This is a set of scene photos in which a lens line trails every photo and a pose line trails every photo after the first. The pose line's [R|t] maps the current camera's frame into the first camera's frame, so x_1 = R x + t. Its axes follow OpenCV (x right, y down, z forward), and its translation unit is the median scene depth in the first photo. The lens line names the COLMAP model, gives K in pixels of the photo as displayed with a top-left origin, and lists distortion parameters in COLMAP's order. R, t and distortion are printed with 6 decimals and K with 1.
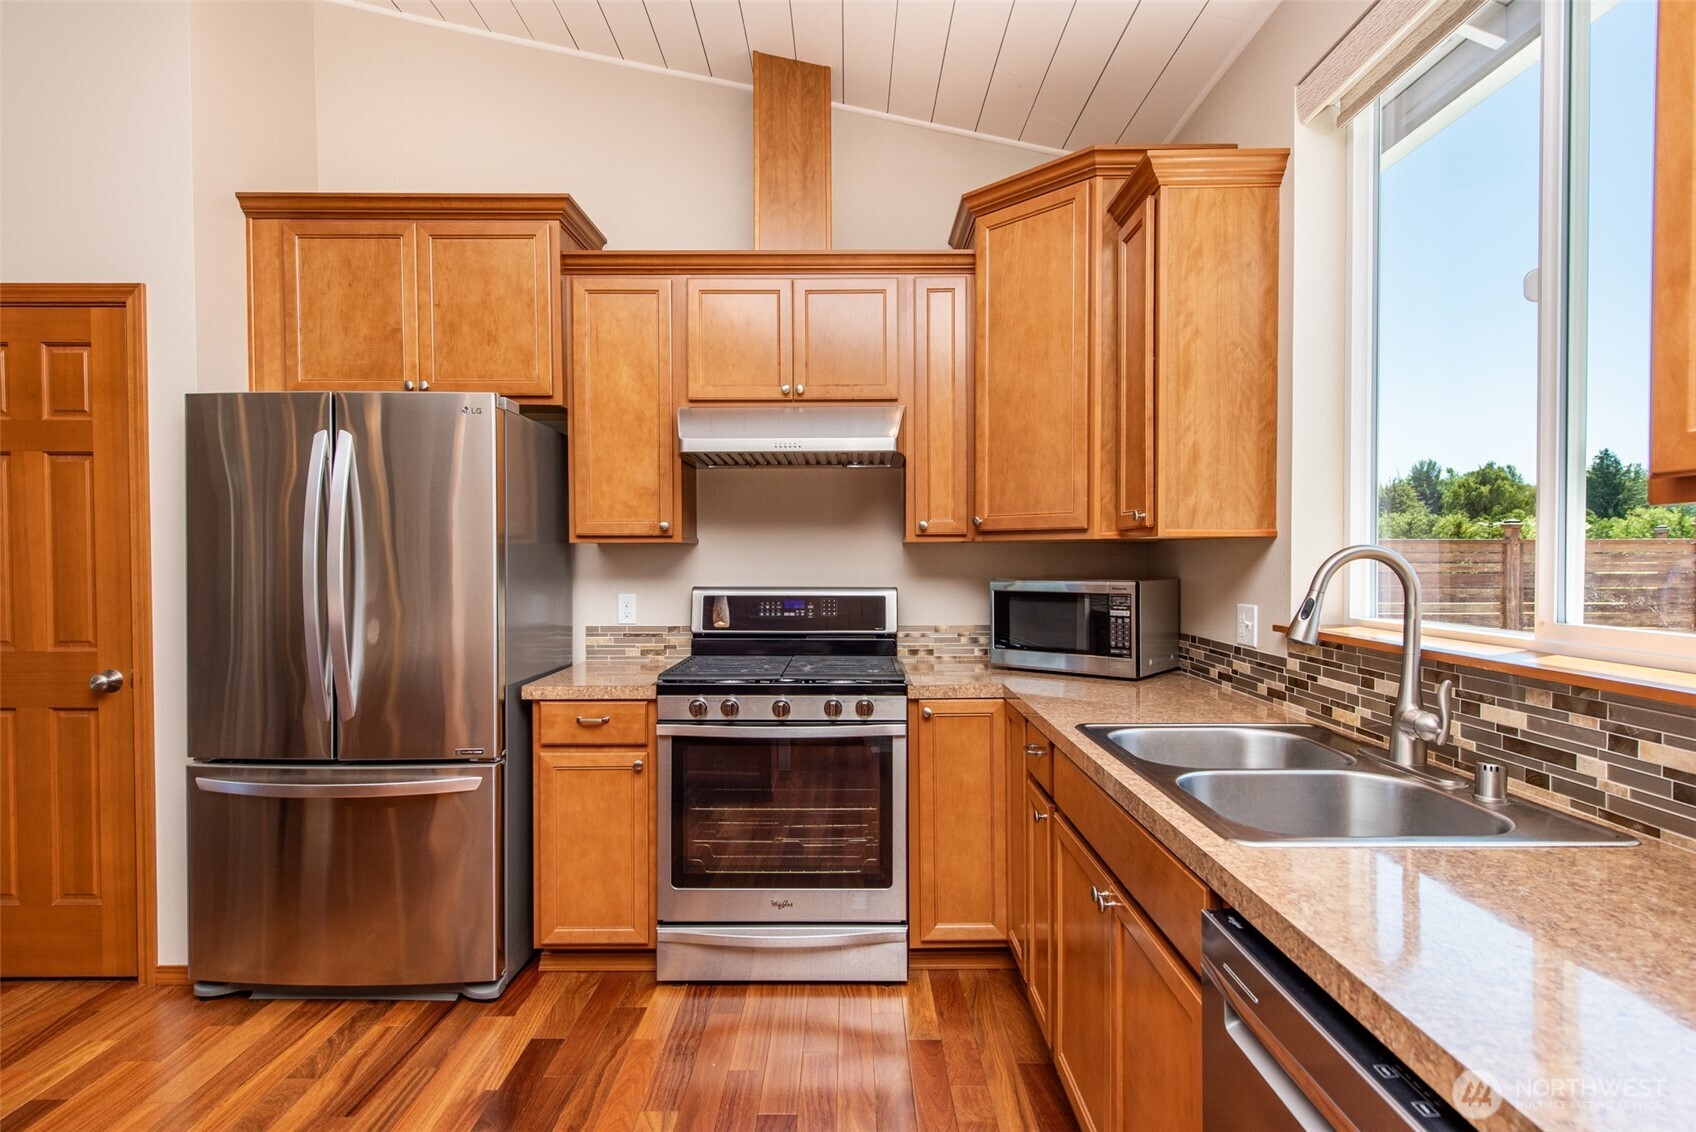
lens RADIAL K [[879.2, 0, 844.7], [0, 879.2, 561.5], [0, 0, 1]] dist [0.015753, -0.001715]
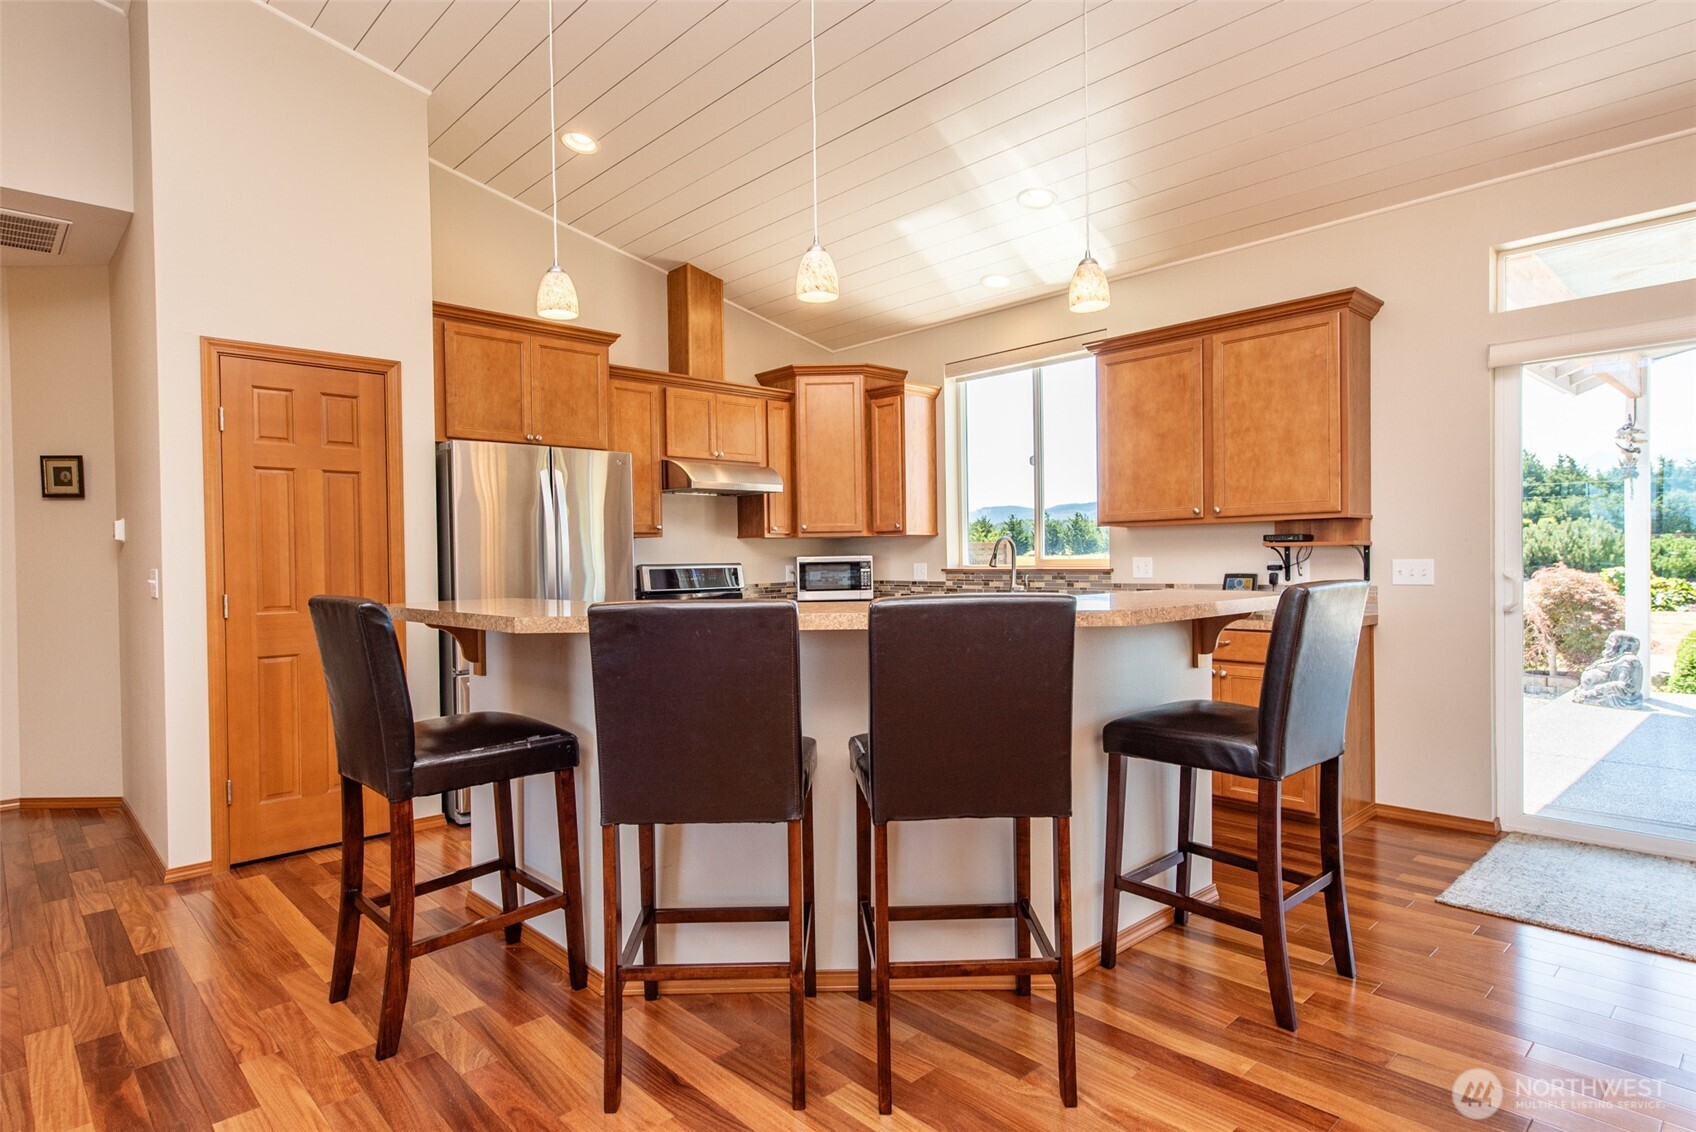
lens RADIAL K [[927.3, 0, 852.4], [0, 927.3, 571.6], [0, 0, 1]] dist [0.017460, 0.000961]
pose [[0.719919, -0.019981, 0.693770, -1.237539], [0.017474, 0.999790, 0.010662, 0.035130], [-0.693838, 0.004447, 0.720118, -0.610783]]
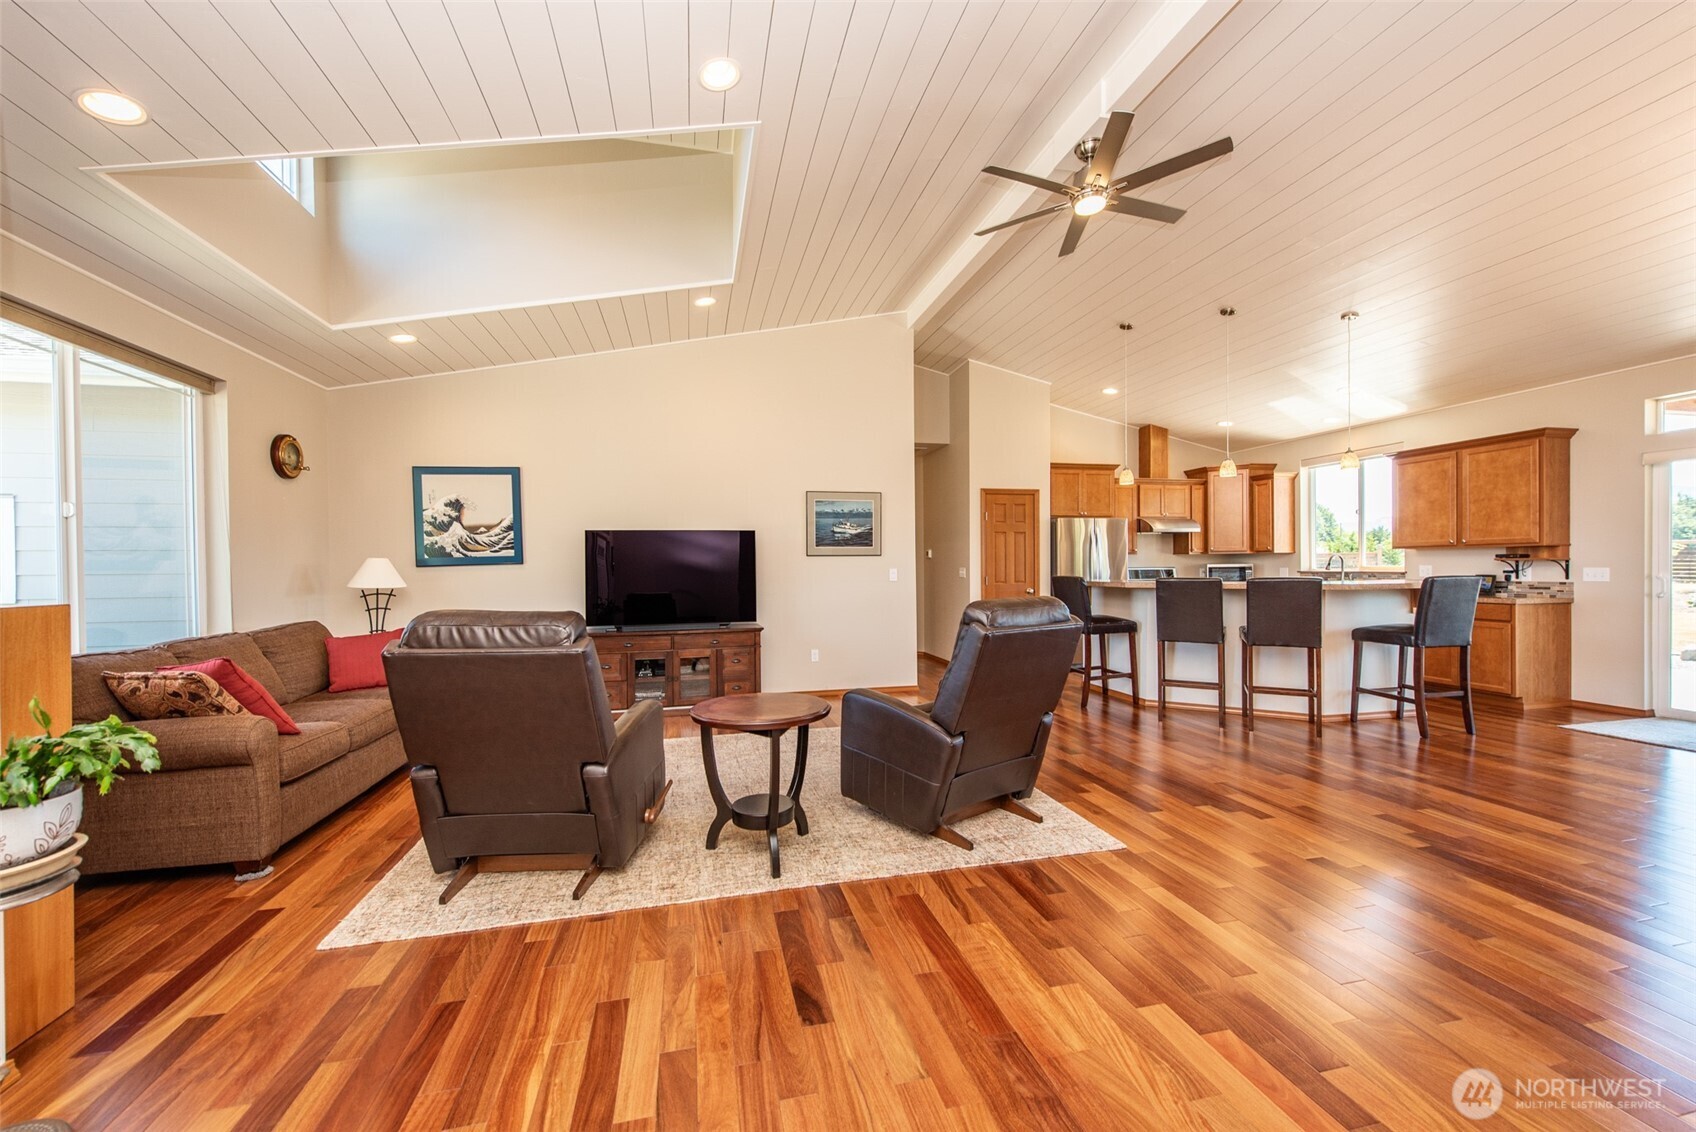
lens RADIAL K [[659.1, 0, 839.0], [0, 659.1, 575.3], [0, 0, 1]] dist [0.003090, -0.000347]
pose [[0.975480, -0.009971, 0.219861, -2.120687], [0.008734, 0.999940, 0.006596, 0.037142], [-0.219914, -0.004514, 0.975509, -1.520857]]
